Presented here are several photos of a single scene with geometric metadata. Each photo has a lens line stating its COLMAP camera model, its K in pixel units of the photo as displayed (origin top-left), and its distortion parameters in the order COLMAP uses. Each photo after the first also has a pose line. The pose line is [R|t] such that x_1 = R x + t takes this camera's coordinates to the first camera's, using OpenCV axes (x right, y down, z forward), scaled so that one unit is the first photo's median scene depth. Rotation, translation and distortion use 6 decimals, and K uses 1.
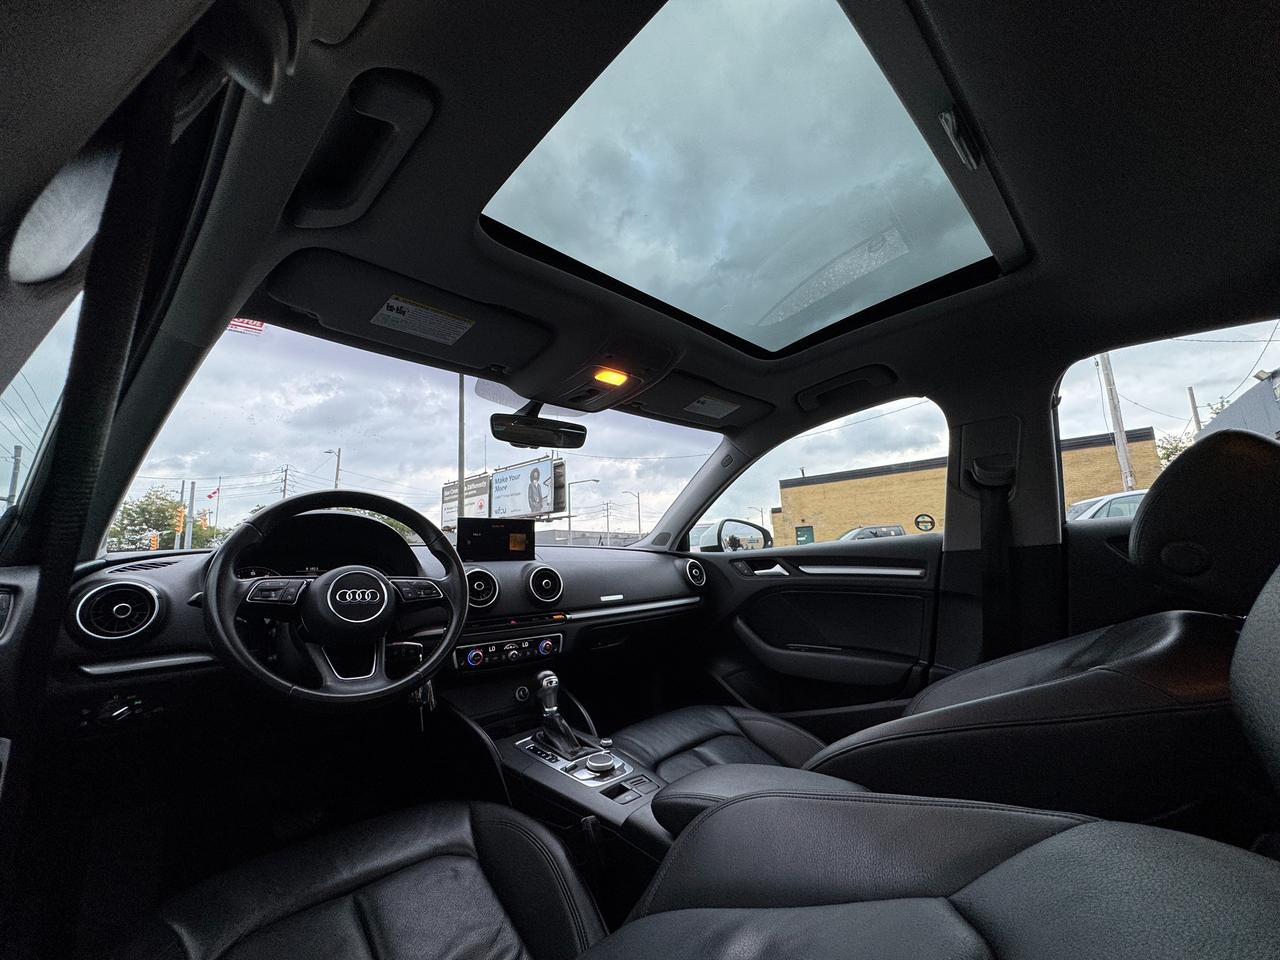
lens RADIAL K [[510.8, 0, 639.7], [0, 510.8, 490.9], [0, 0, 1]] dist [0.002488, 0.000379]
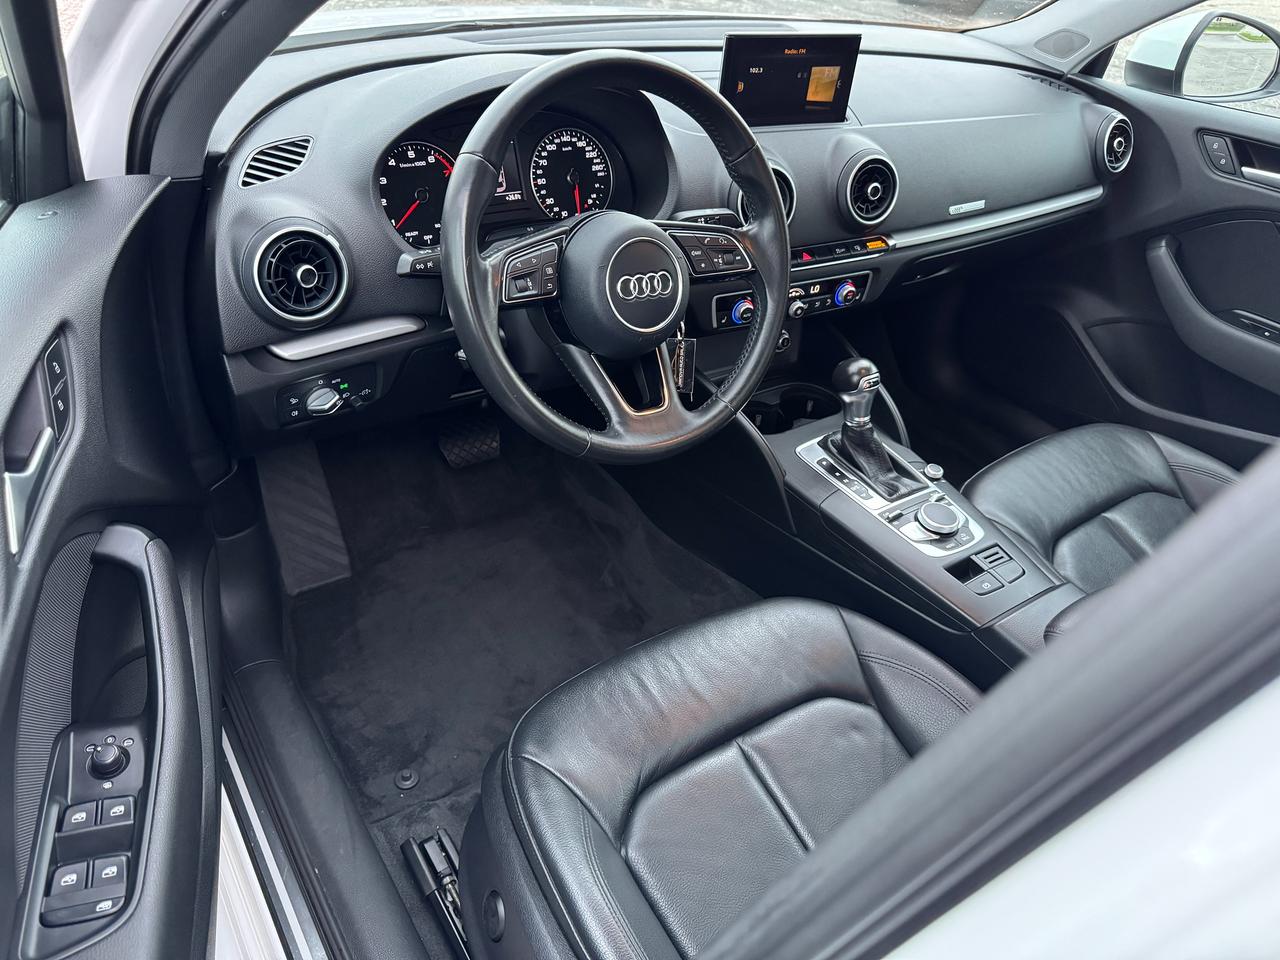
lens RADIAL K [[891.5, 0, 642.6], [0, 891.5, 483.6], [0, 0, 1]] dist [0.085052, -0.151912]
pose [[0.979559, 0.184130, -0.081002, -0.302593], [-0.078365, 0.720161, 0.689367, -0.242813], [0.185267, -0.668927, 0.719870, 0.070383]]
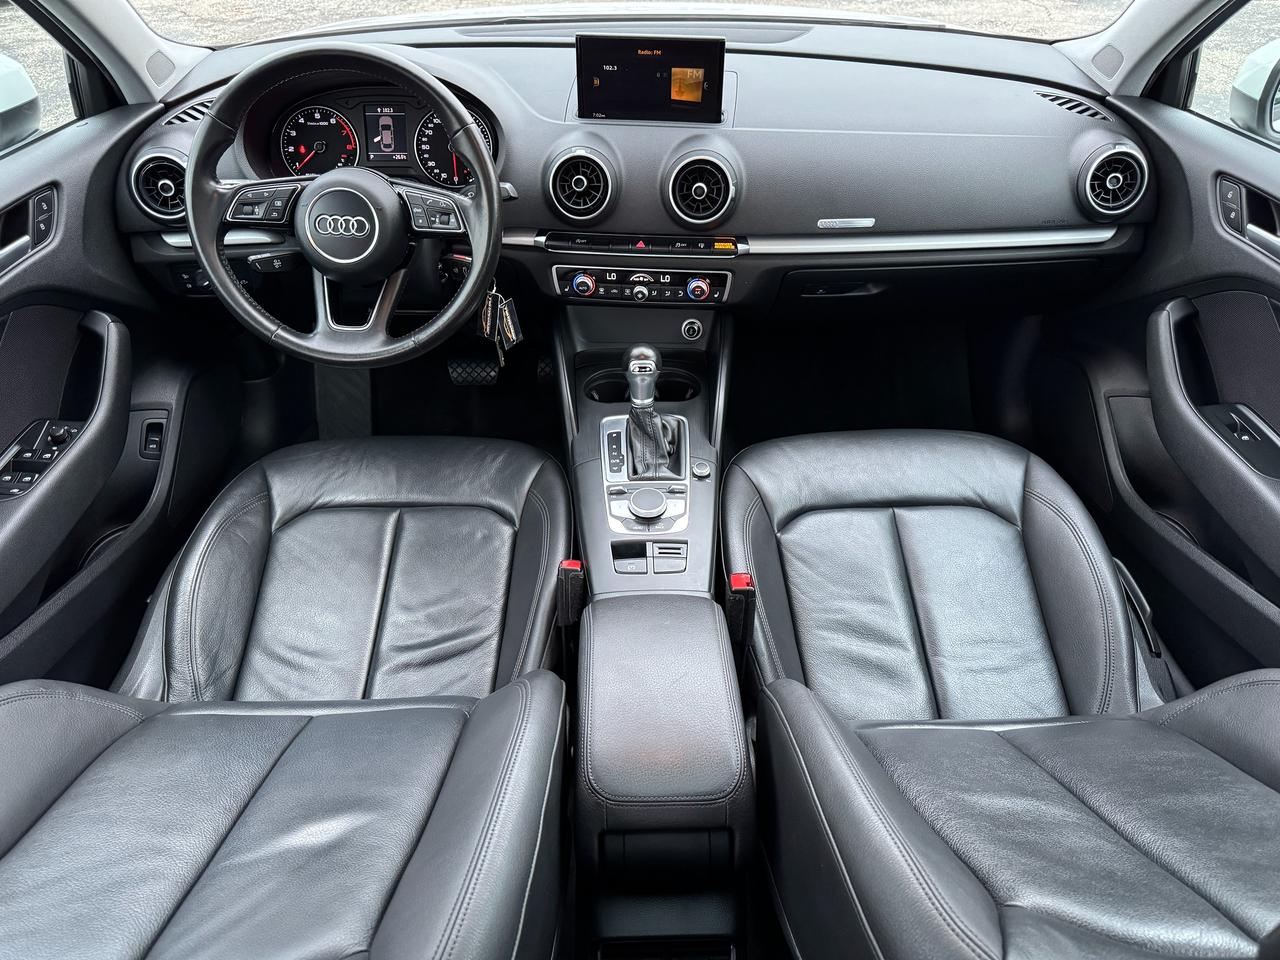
lens RADIAL K [[893.6, 0, 636.9], [0, 893.6, 496.4], [0, 0, 1]] dist [0.088437, -0.161503]
pose [[0.729700, 0.443502, -0.520426, 0.457243], [0.073464, 0.705860, 0.704532, -0.299318], [0.679810, -0.552329, 0.482484, 0.304982]]
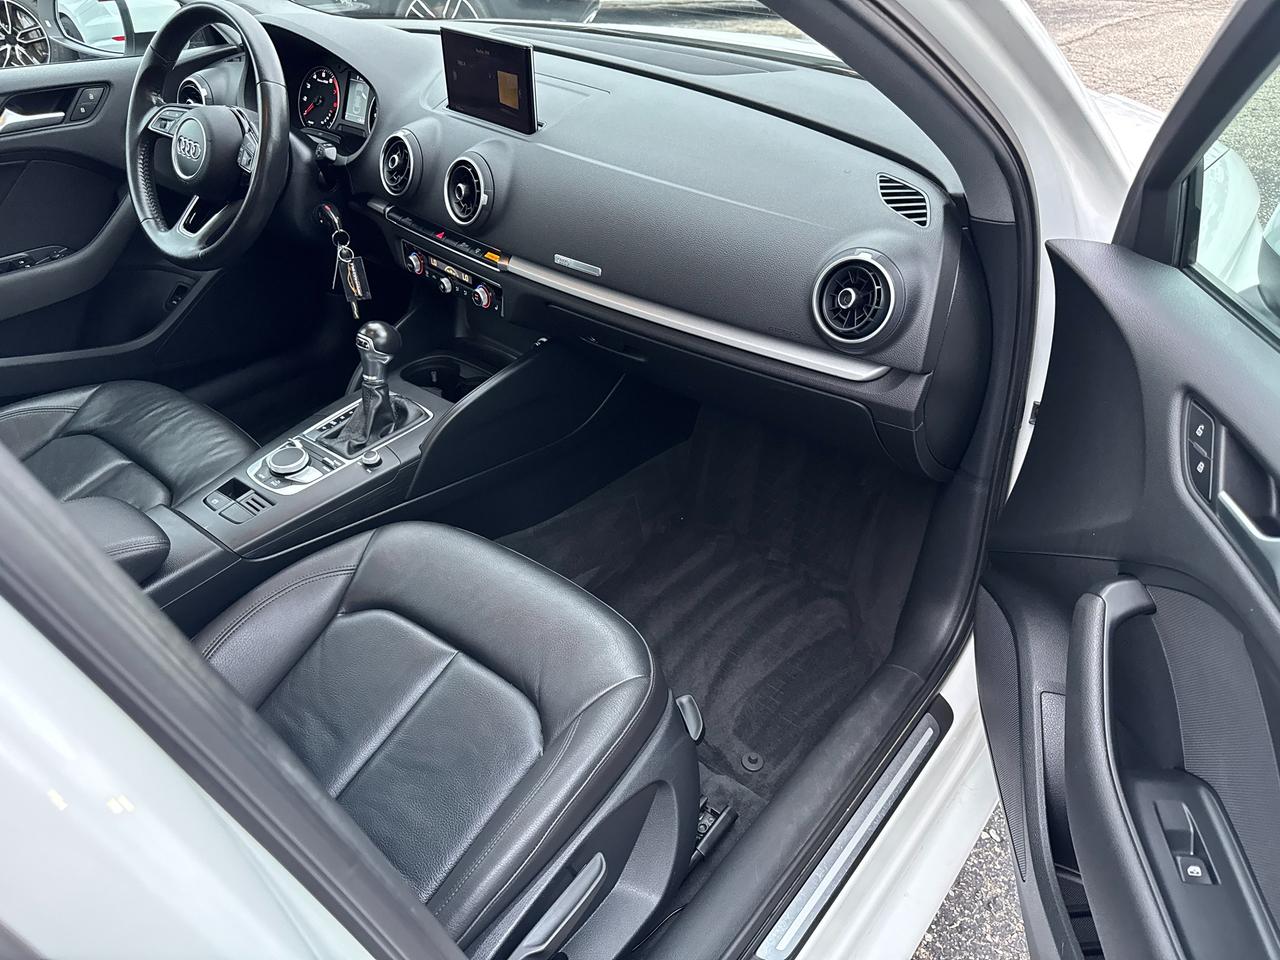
lens RADIAL K [[891.5, 0, 642.6], [0, 891.5, 483.6], [0, 0, 1]] dist [0.085052, -0.151912]
pose [[0.118056, 0.589969, -0.798749, 0.840984], [0.120956, 0.789841, 0.601267, -0.133555], [0.985613, -0.167597, 0.021886, 1.180557]]
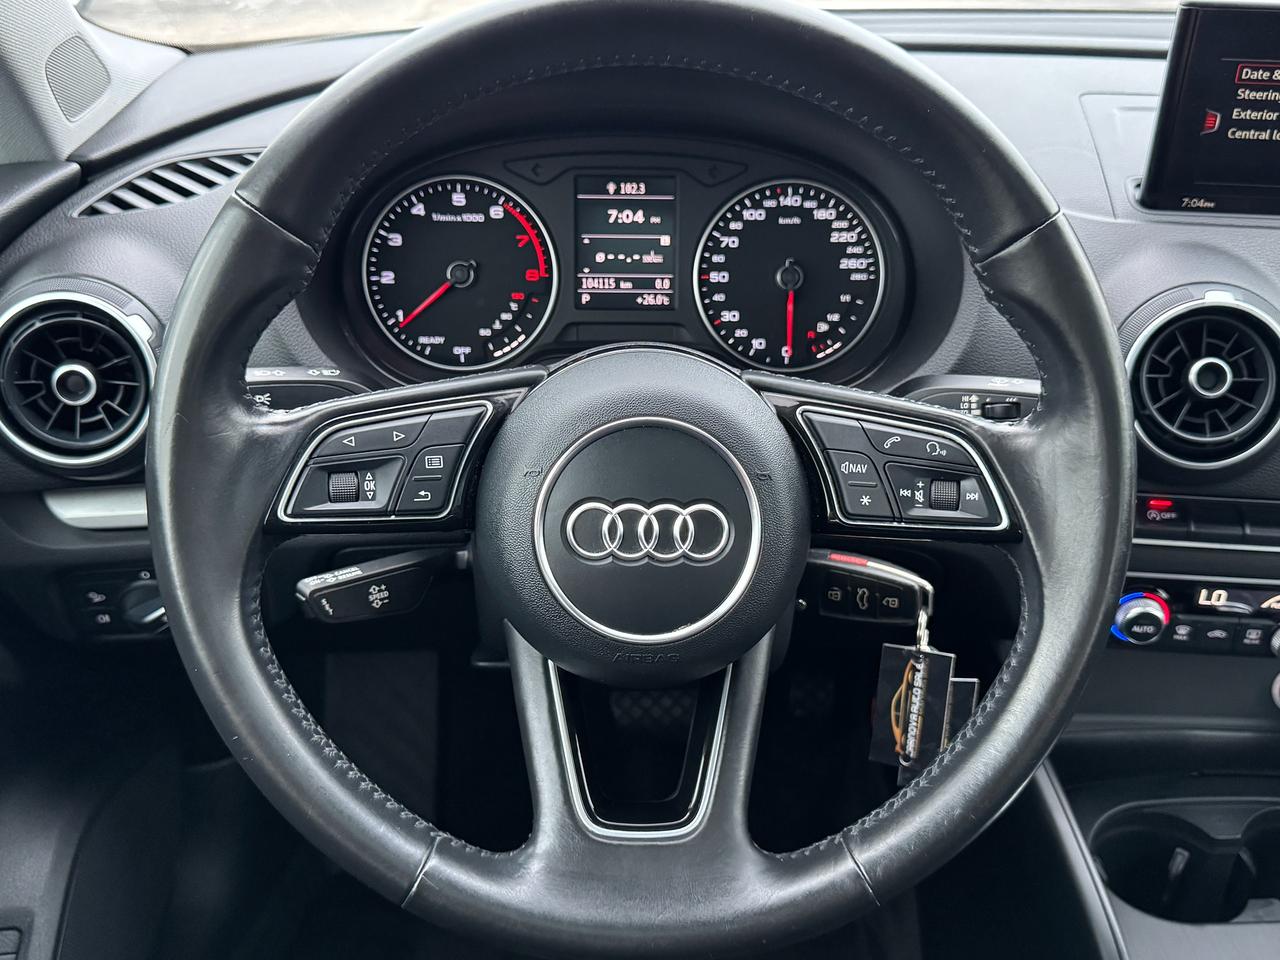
lens RADIAL K [[1248.2, 0, 648.8], [0, 1248.2, 487.1], [0, 0, 1]] dist [0.203440, -0.716969]
pose [[0.741919, 0.351417, -0.571019, -0.154740], [0.055679, 0.816412, 0.574780, -0.107788], [0.668174, -0.458234, 0.586145, 0.469496]]
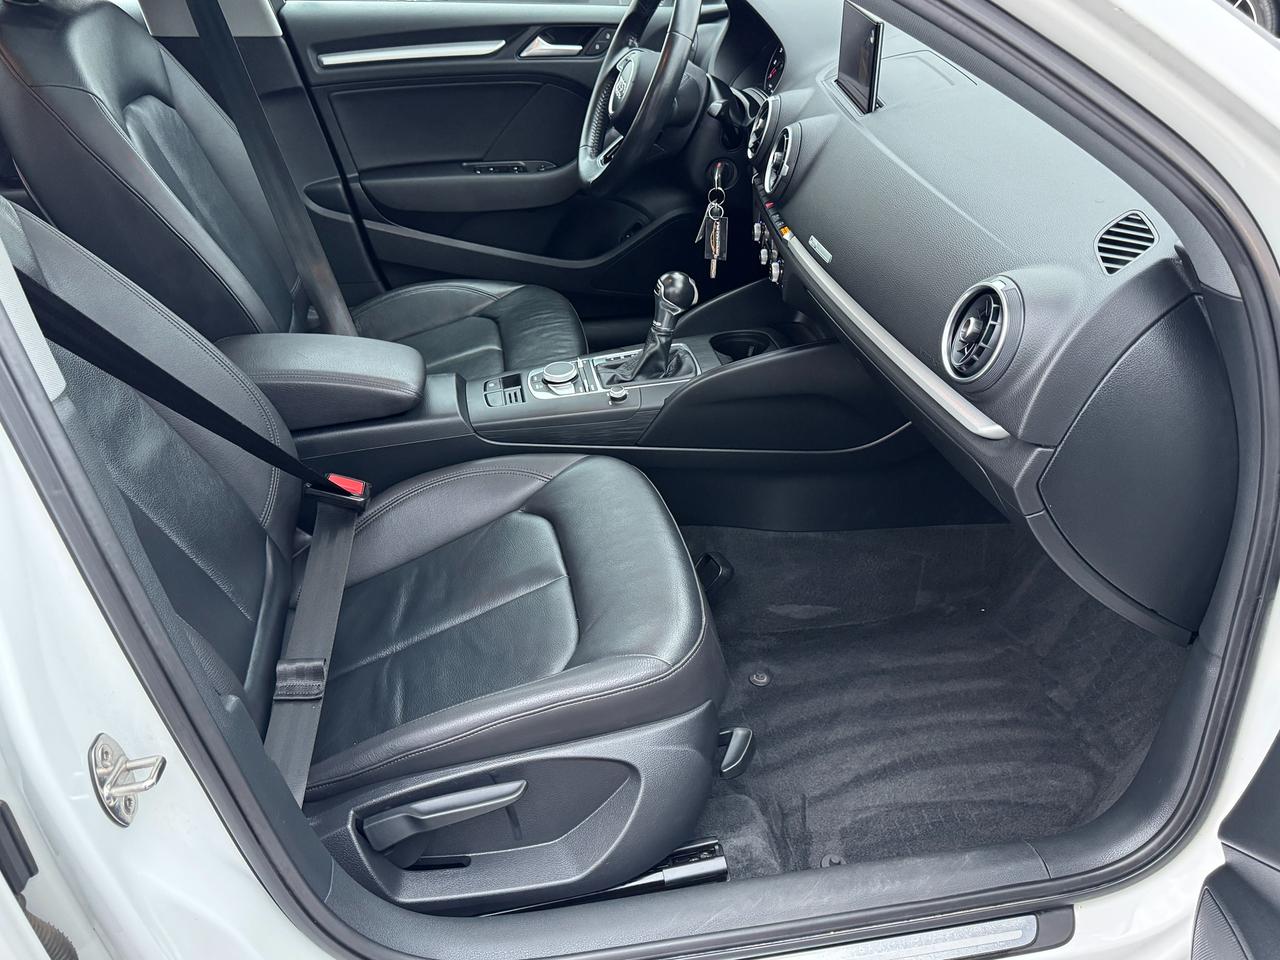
lens RADIAL K [[1082.8, 0, 640.0], [0, 1082.8, 480.0], [0, 0, 1]] dist [0.018171, -0.008461]
pose [[-0.569376, 0.449378, -0.688382, 0.879909], [0.129930, 0.876037, 0.464412, -0.075110], [0.811744, 0.174983, -0.557182, 1.666403]]
